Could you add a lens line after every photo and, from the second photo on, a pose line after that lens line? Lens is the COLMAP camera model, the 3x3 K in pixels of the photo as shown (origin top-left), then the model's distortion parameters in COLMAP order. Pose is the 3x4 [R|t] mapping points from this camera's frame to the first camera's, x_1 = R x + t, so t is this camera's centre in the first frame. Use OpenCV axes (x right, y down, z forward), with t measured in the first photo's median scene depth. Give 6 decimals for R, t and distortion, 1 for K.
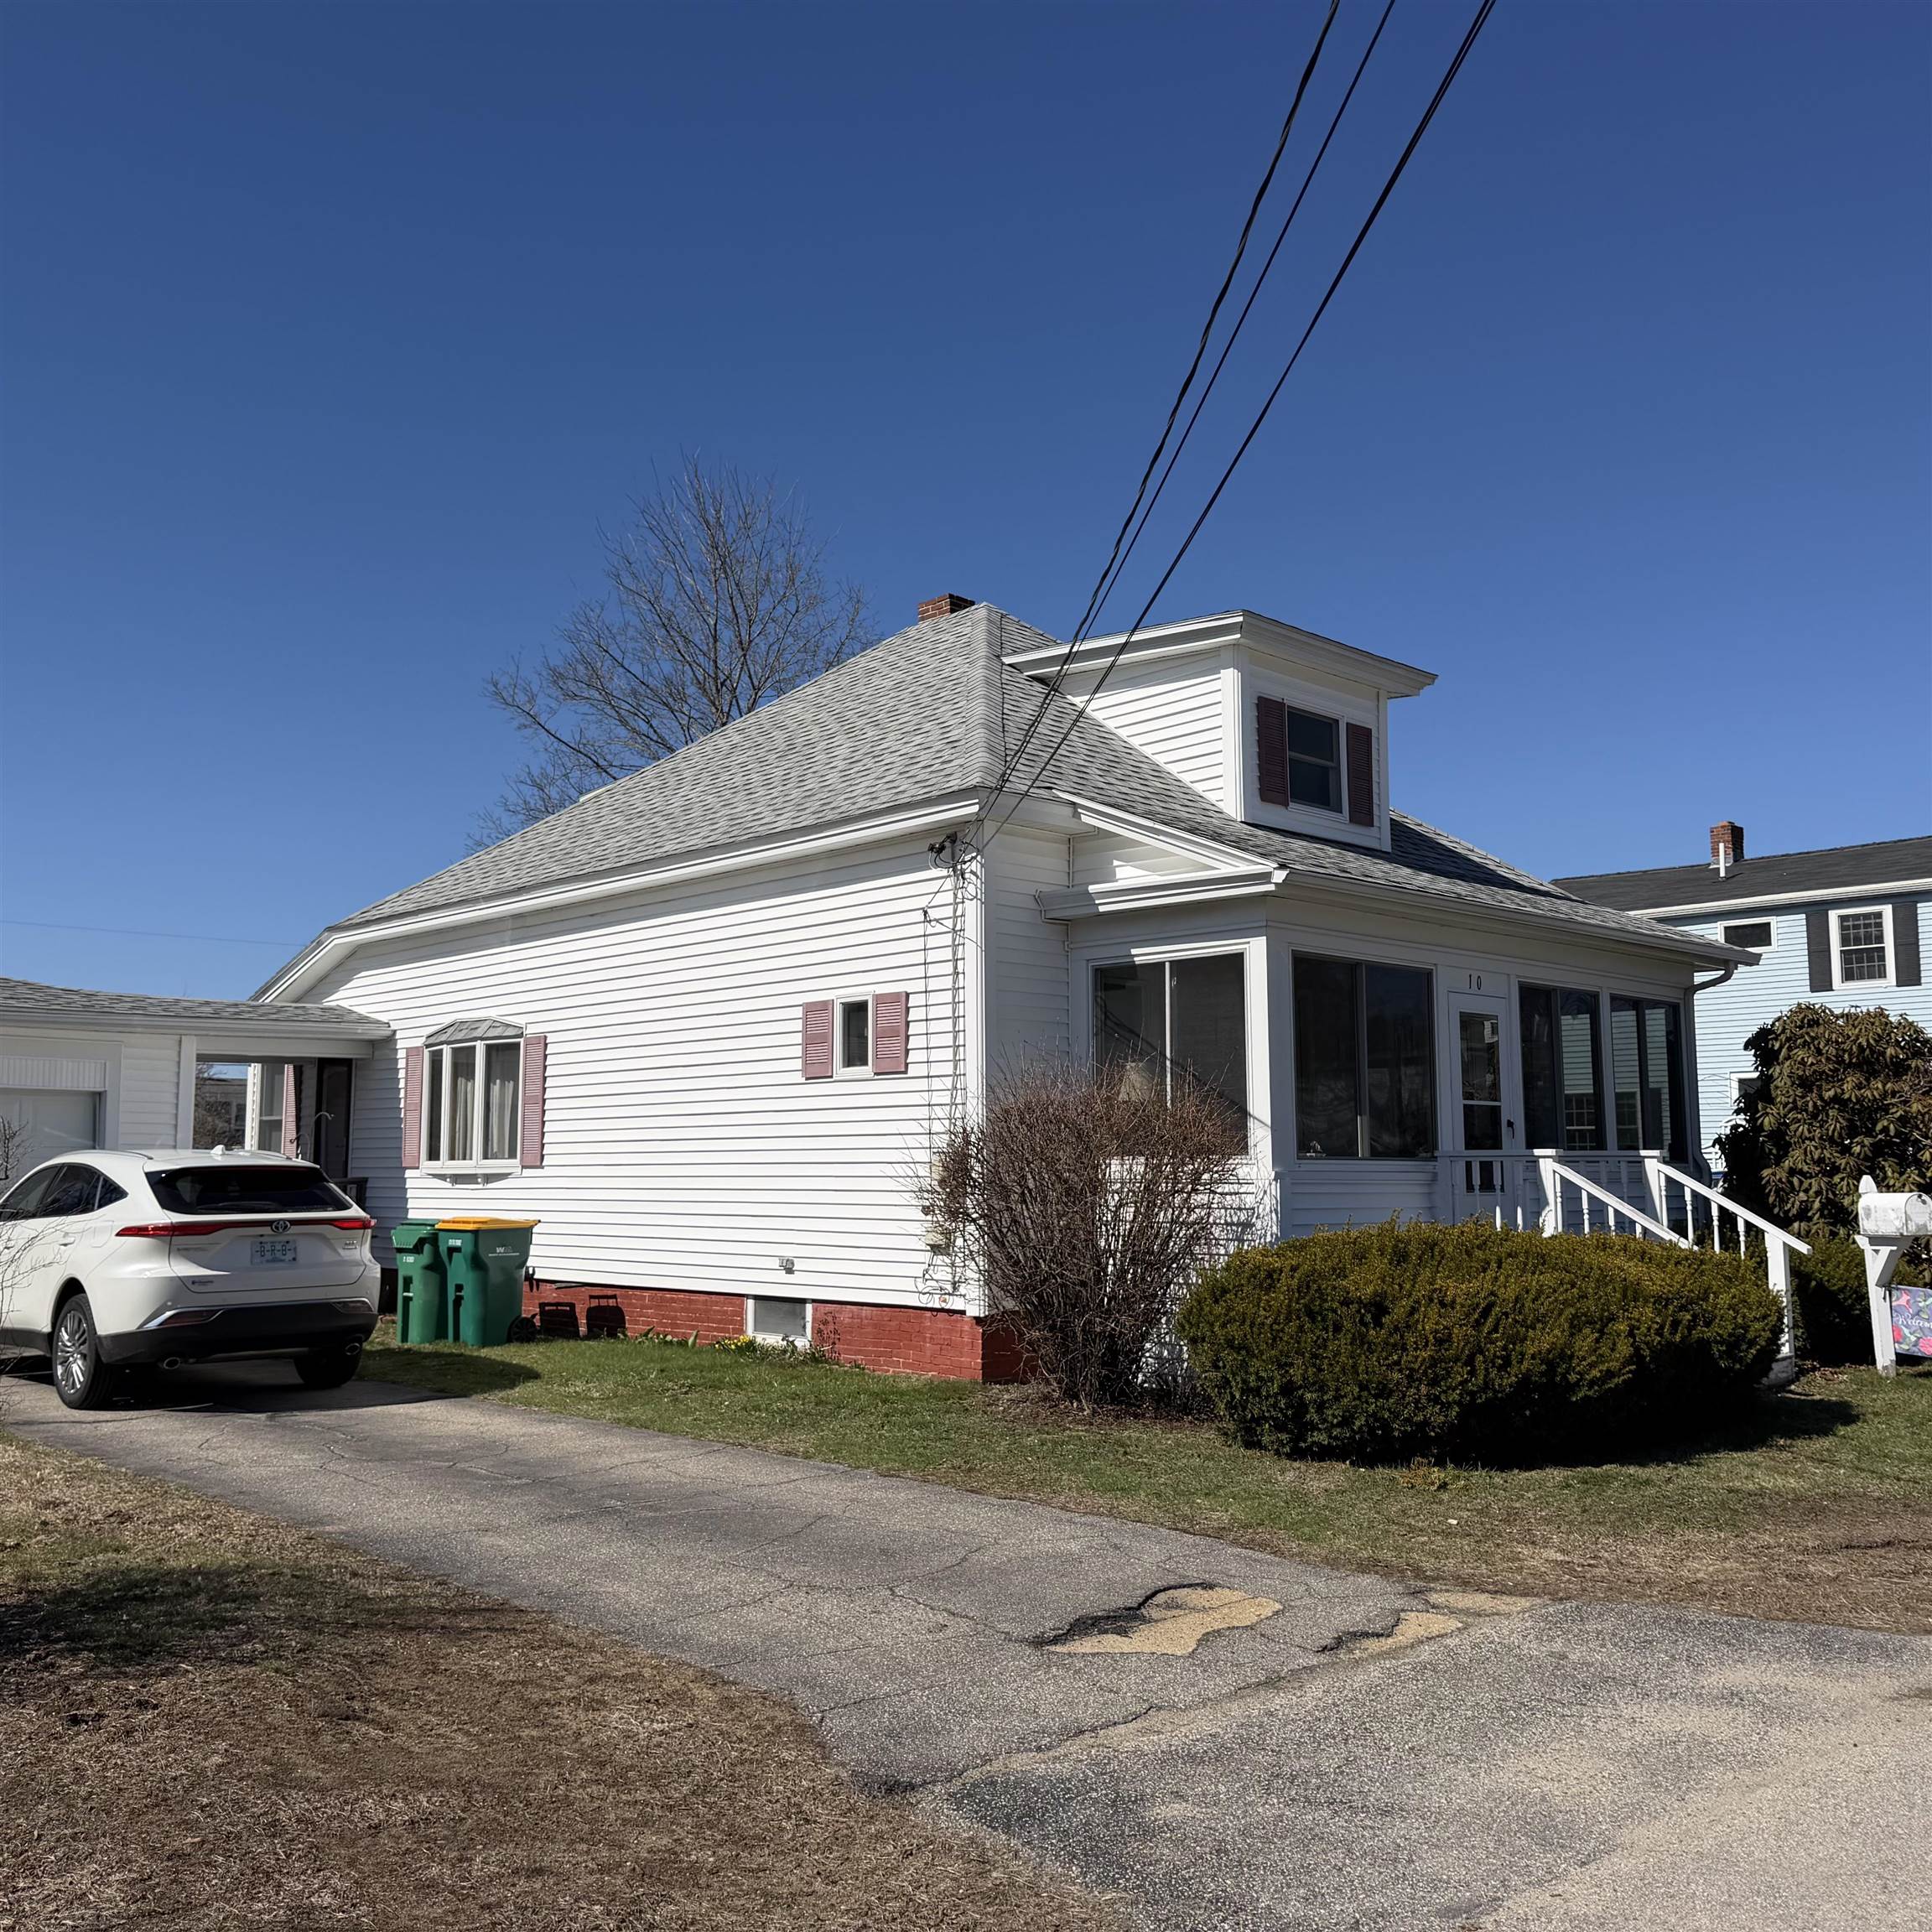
lens RADIAL K [[1760.9, 0, 965.8], [0, 1760.9, 985.8], [0, 0, 1]] dist [0.155150, -0.292042]
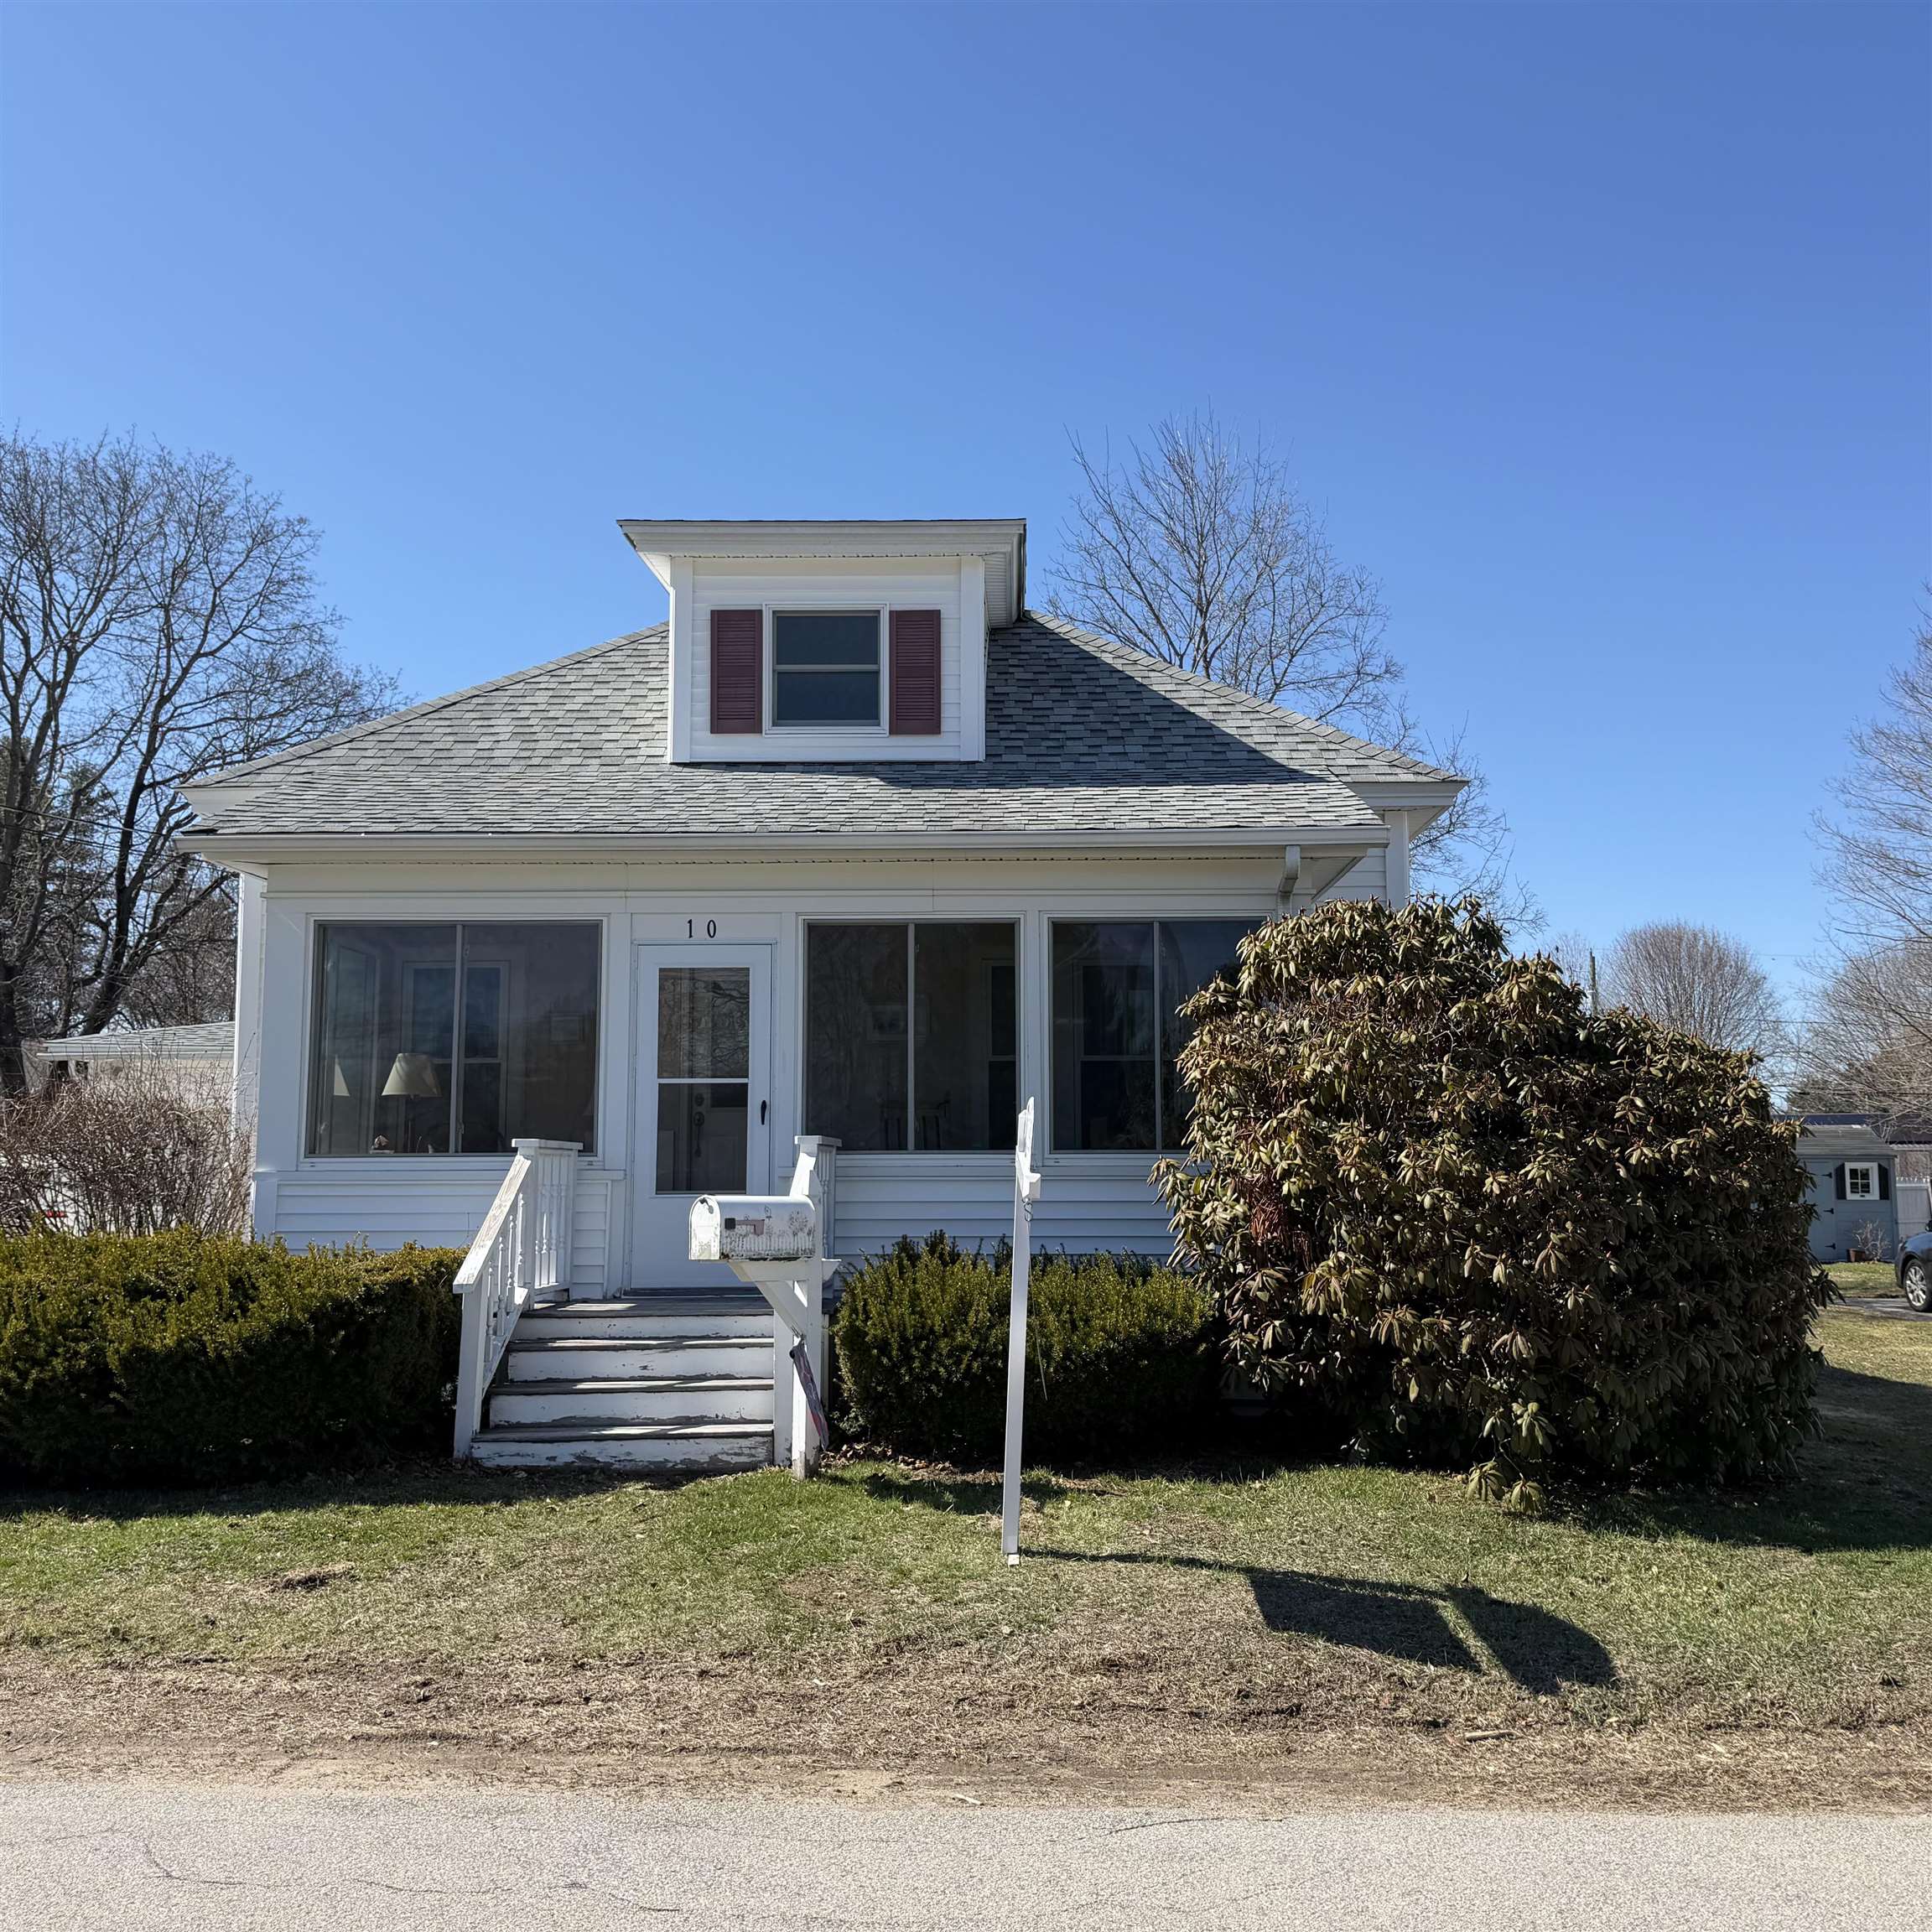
lens RADIAL K [[1682.8, 0, 966.6], [0, 1682.8, 963.9], [0, 0, 1]] dist [0.074570, -0.236973]
pose [[0.727557, -0.075996, -0.681825, 0.946018], [0.072368, 0.996802, -0.033881, 0.050977], [0.682220, -0.024692, 0.730730, 0.572035]]
